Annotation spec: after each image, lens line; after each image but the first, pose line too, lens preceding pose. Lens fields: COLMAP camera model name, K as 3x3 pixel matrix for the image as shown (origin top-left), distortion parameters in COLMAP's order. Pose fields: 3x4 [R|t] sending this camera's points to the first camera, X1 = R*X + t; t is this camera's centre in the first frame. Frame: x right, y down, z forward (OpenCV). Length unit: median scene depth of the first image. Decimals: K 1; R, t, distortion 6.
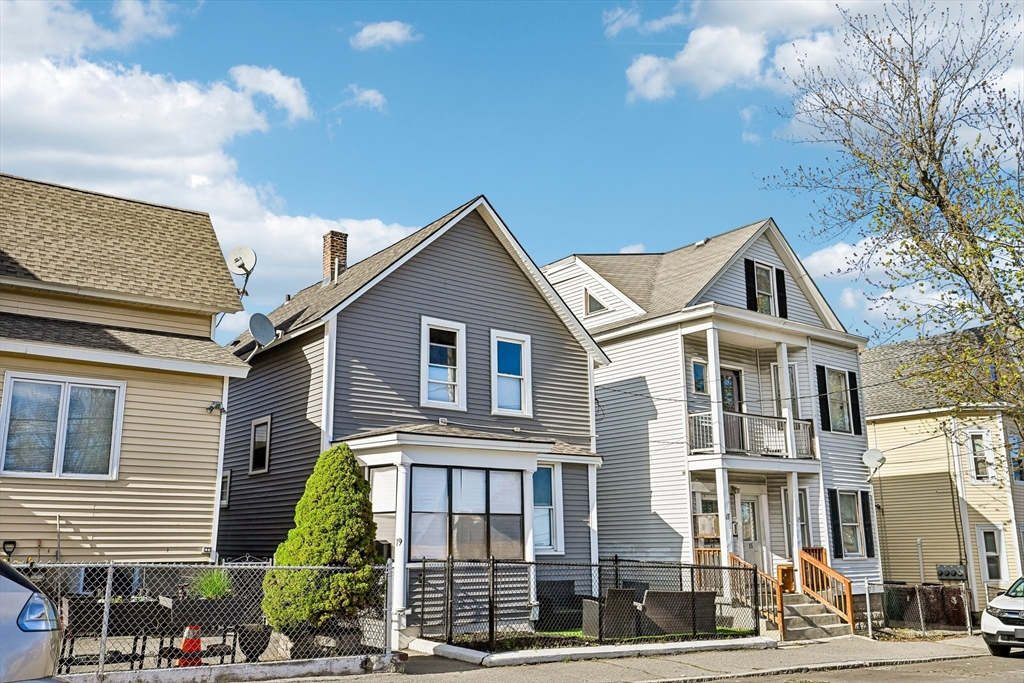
lens RADIAL K [[885.1, 0, 512.0], [0, 885.1, 341.5], [0, 0, 1]] dist [-0.003291, -0.005712]
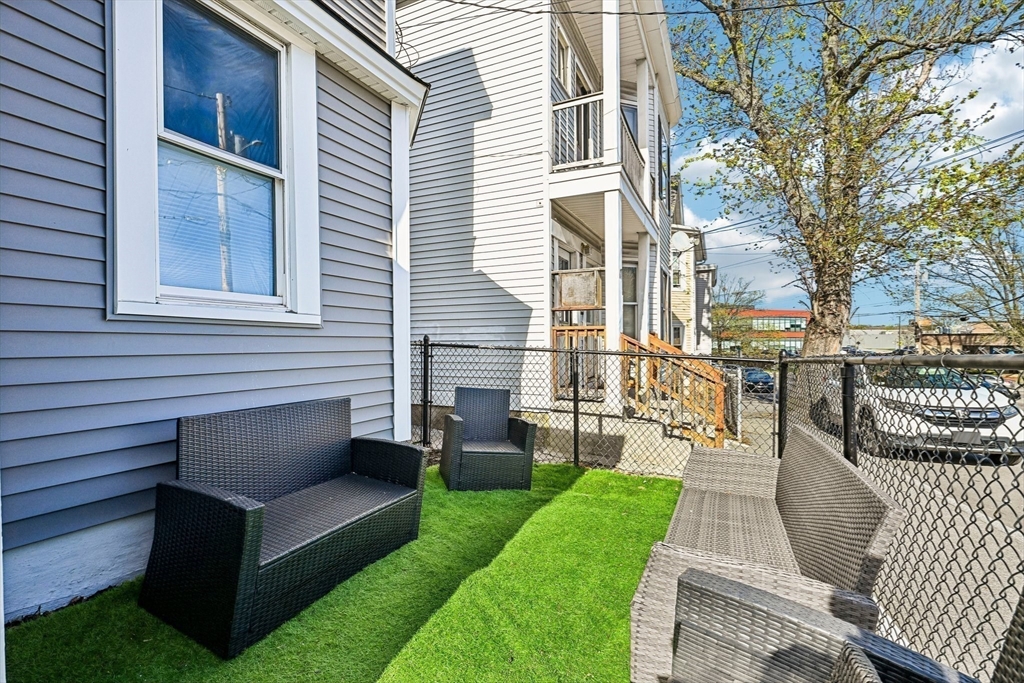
lens RADIAL K [[455.7, 0, 512.0], [0, 455.7, 341.5], [0, 0, 1]] dist [0.000398, 0.000178]
pose [[0.897601, 0.005742, 0.440772, 0.042646], [-0.102405, 0.975275, 0.195835, 0.181729], [-0.428749, -0.220919, 0.875996, 0.721264]]
